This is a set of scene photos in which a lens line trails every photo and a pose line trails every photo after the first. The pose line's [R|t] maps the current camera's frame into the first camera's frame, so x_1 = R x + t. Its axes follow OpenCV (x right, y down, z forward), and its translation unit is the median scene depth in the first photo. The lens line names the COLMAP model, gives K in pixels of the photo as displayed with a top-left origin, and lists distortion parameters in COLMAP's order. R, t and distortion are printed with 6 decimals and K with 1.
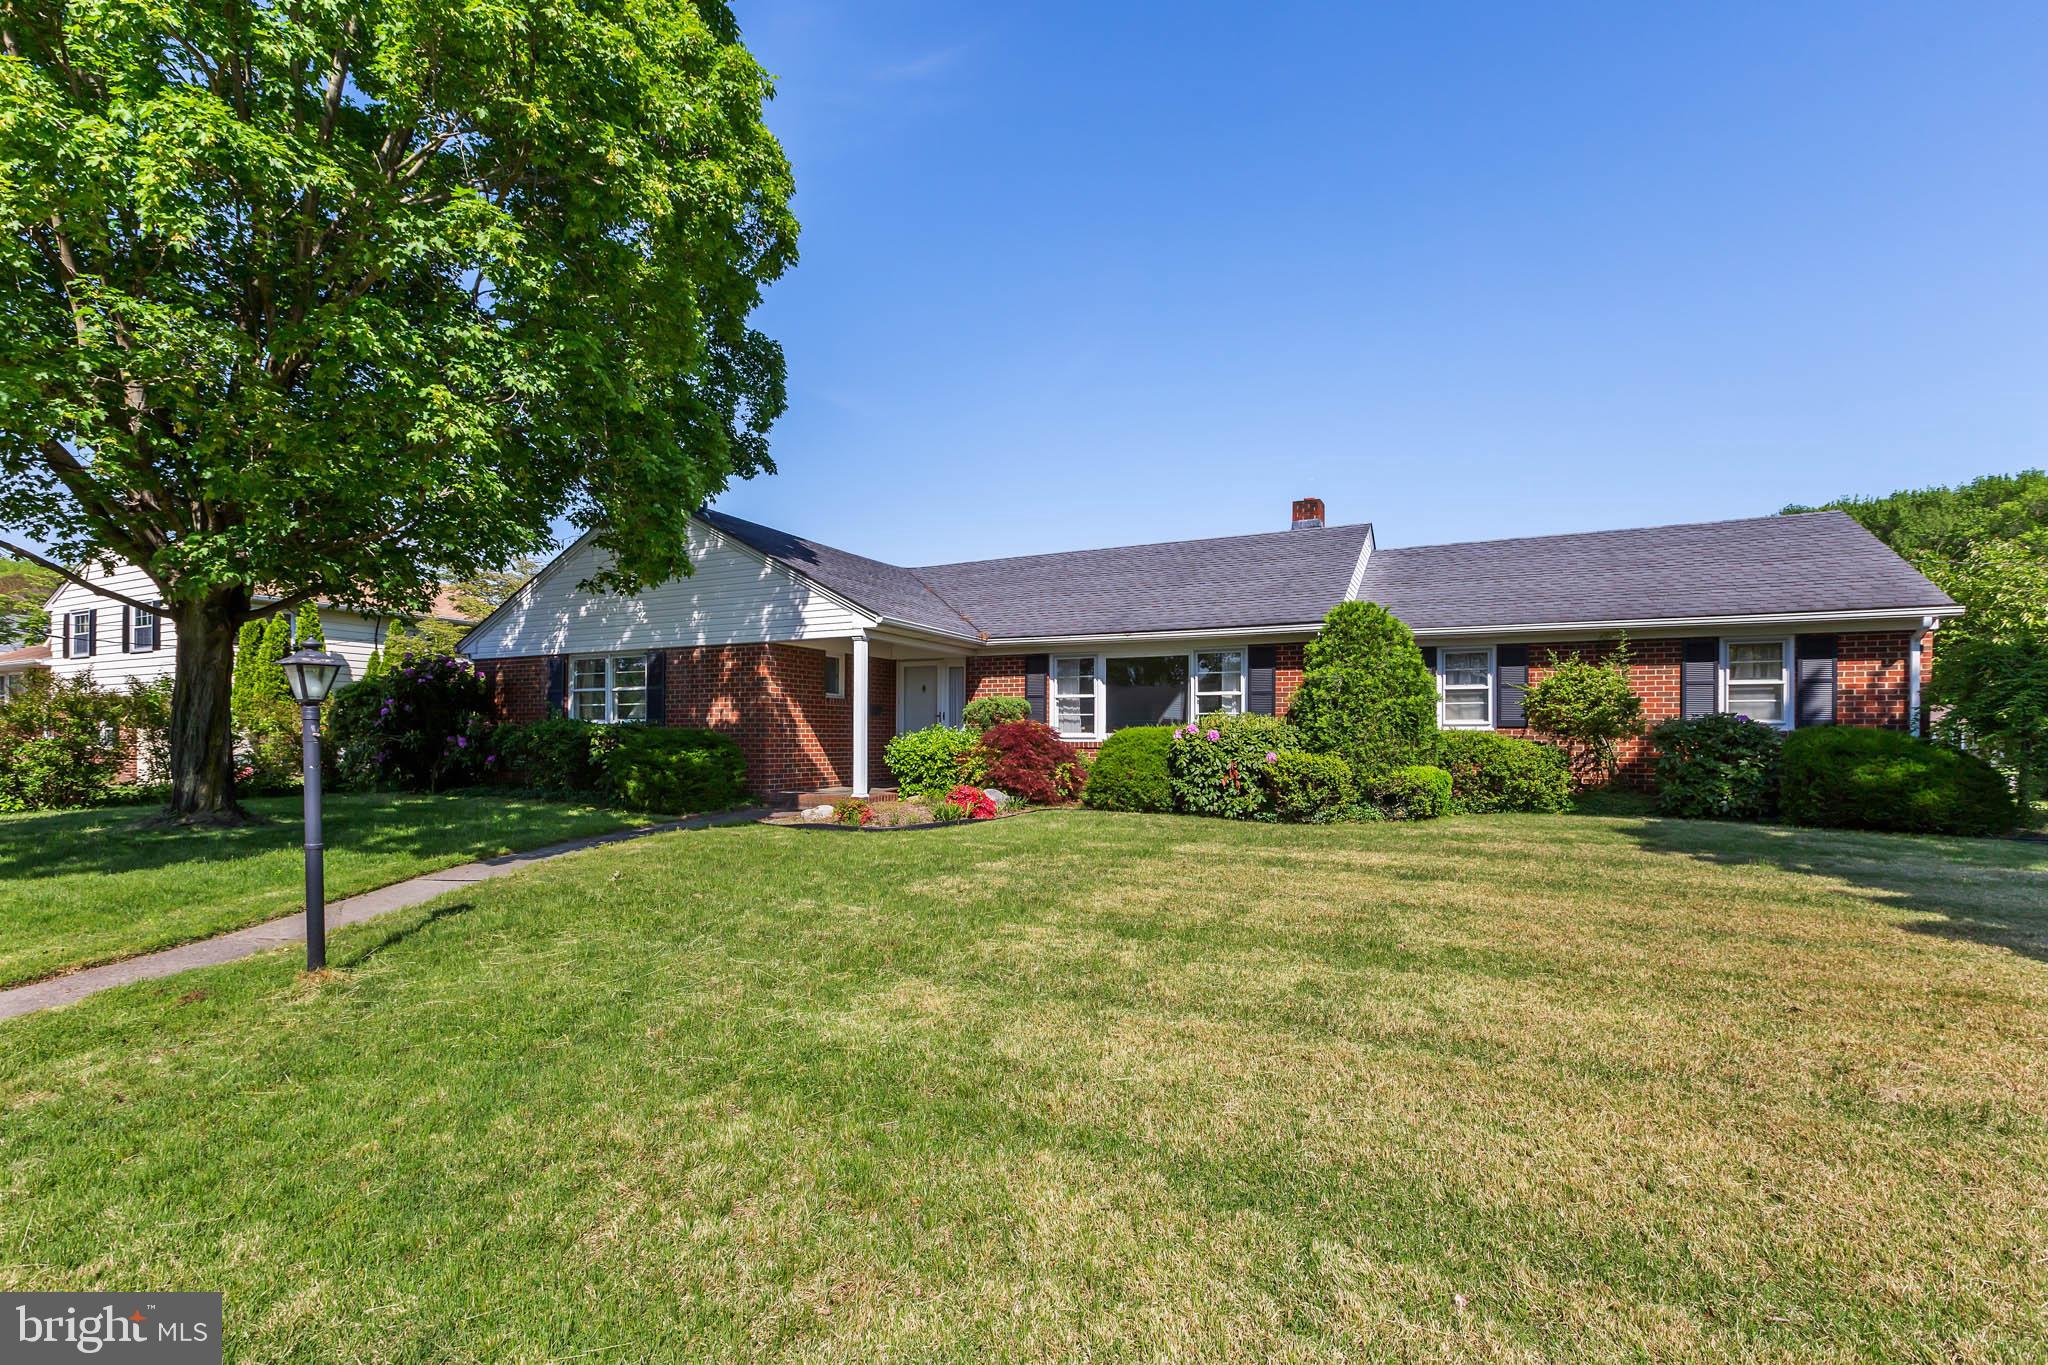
lens RADIAL K [[912.2, 0, 976.0], [0, 912.2, 713.5], [0, 0, 1]] dist [0.001266, 0.000092]
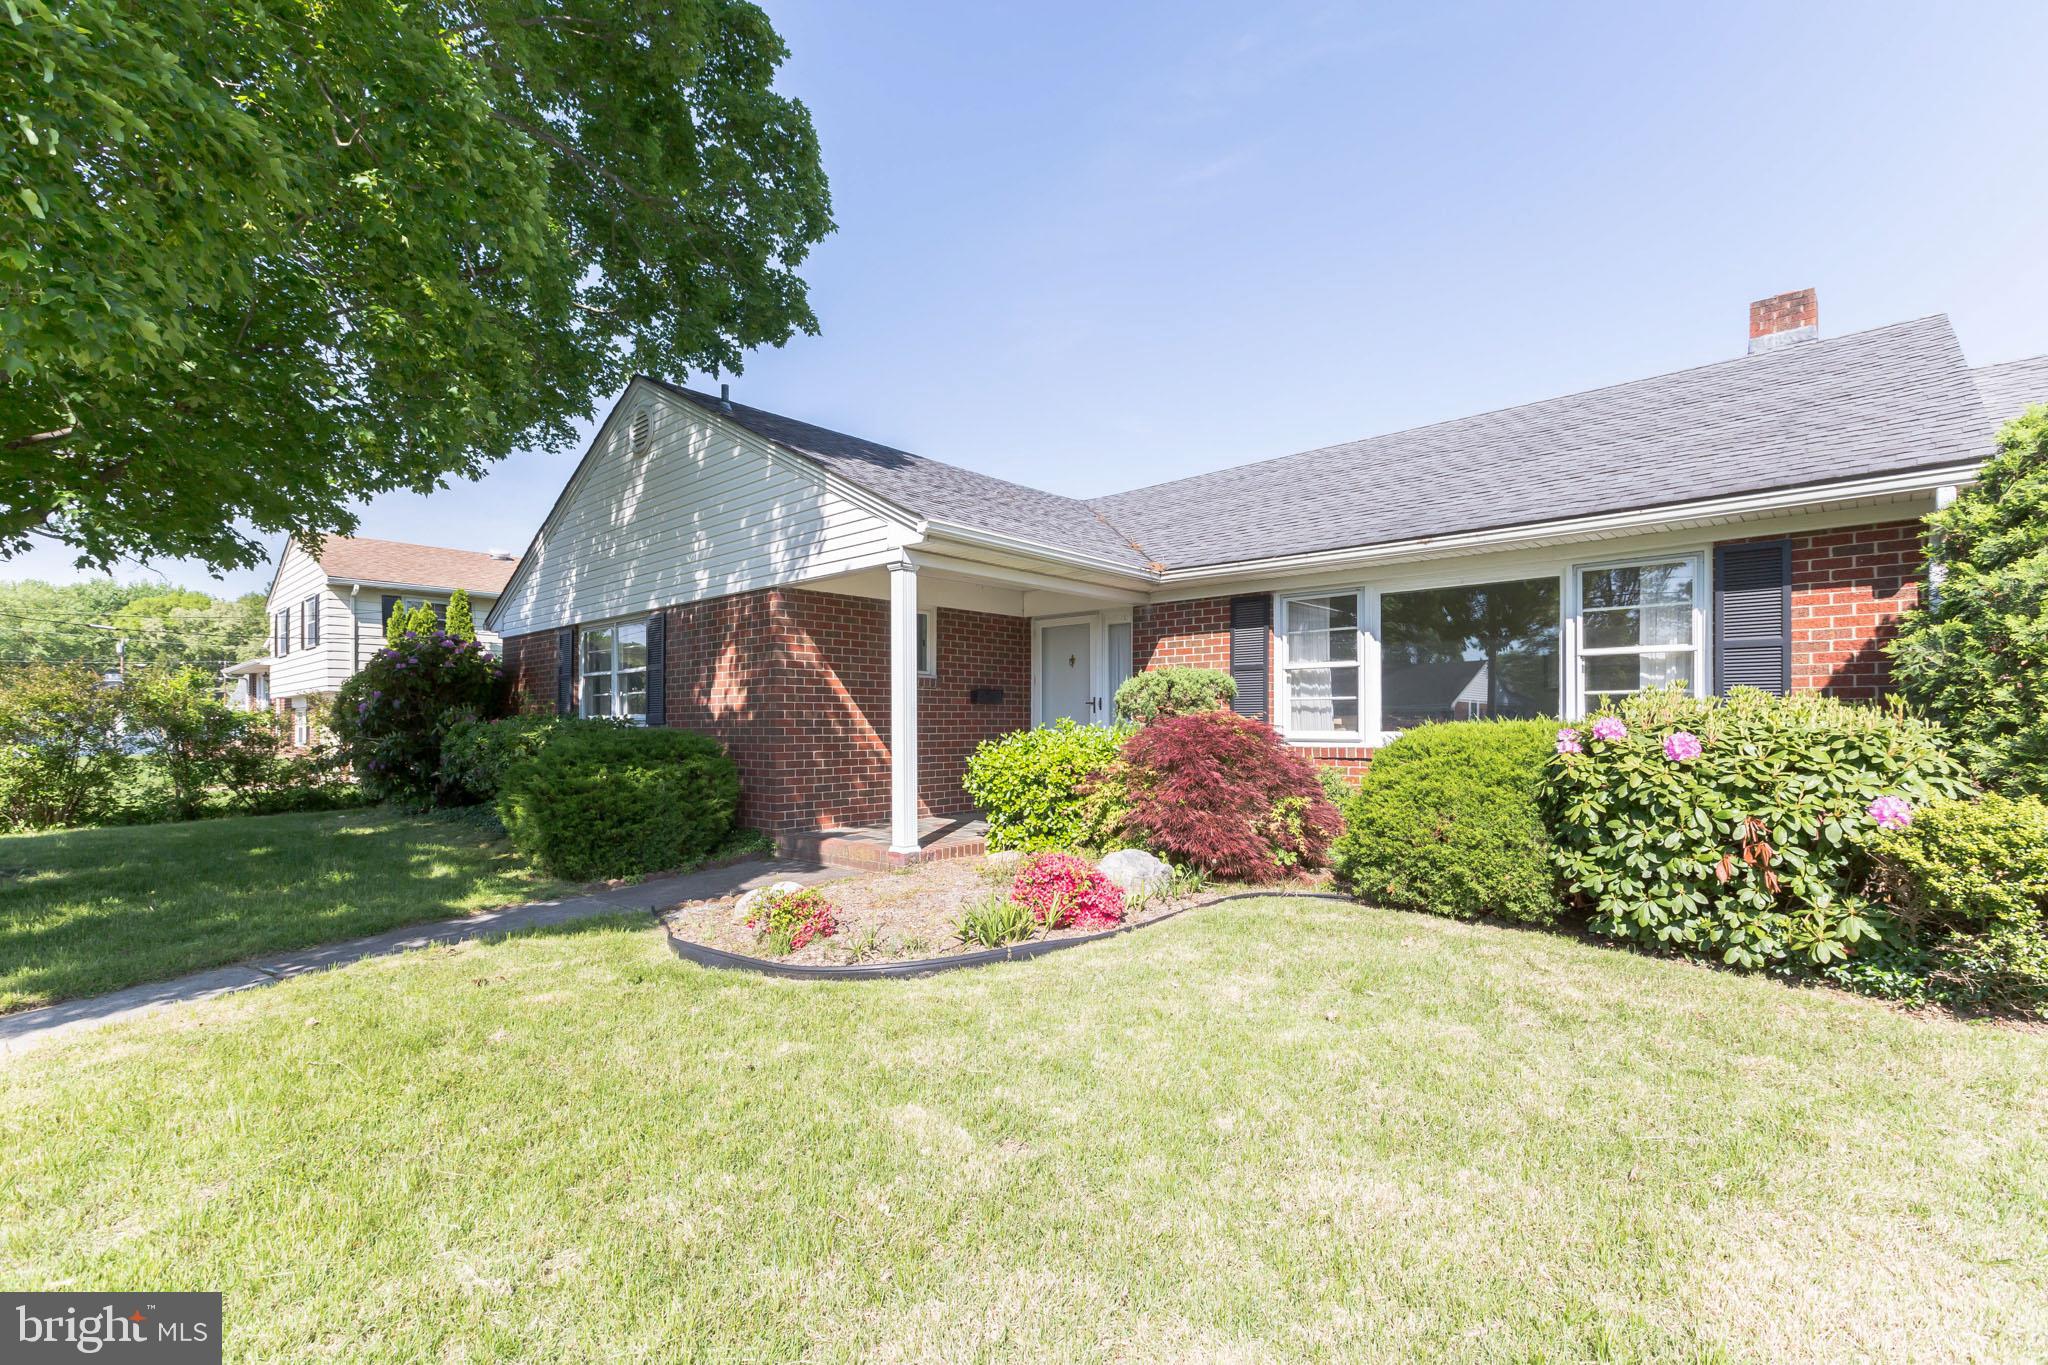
lens RADIAL K [[912.2, 0, 976.0], [0, 912.2, 713.5], [0, 0, 1]] dist [0.001266, 0.000092]
pose [[0.961025, -0.010162, -0.276276, 0.067673], [0.013871, 0.999838, 0.011476, 0.001388], [0.276115, -0.014861, 0.961010, 0.462409]]
